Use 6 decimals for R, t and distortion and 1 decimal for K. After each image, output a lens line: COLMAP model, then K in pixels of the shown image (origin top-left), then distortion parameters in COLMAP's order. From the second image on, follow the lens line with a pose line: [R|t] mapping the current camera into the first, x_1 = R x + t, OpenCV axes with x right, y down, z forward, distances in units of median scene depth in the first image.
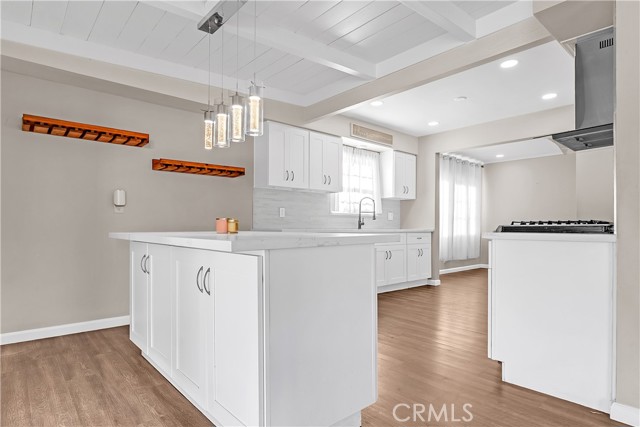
lens RADIAL K [[357.2, 0, 327.9], [0, 357.2, 223.2], [0, 0, 1]] dist [0.005889, -0.002963]
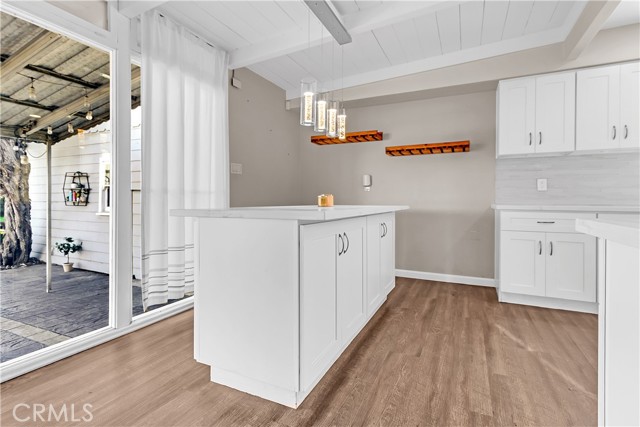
lens RADIAL K [[306.7, 0, 311.8], [0, 306.7, 201.3], [0, 0, 1]] dist [-0.003170, 0.001621]
pose [[0.377041, 0.004047, -0.926188, 0.307908], [0.003776, 0.999975, 0.005907, 0.001304], [0.926189, -0.005724, 0.377017, 0.255618]]
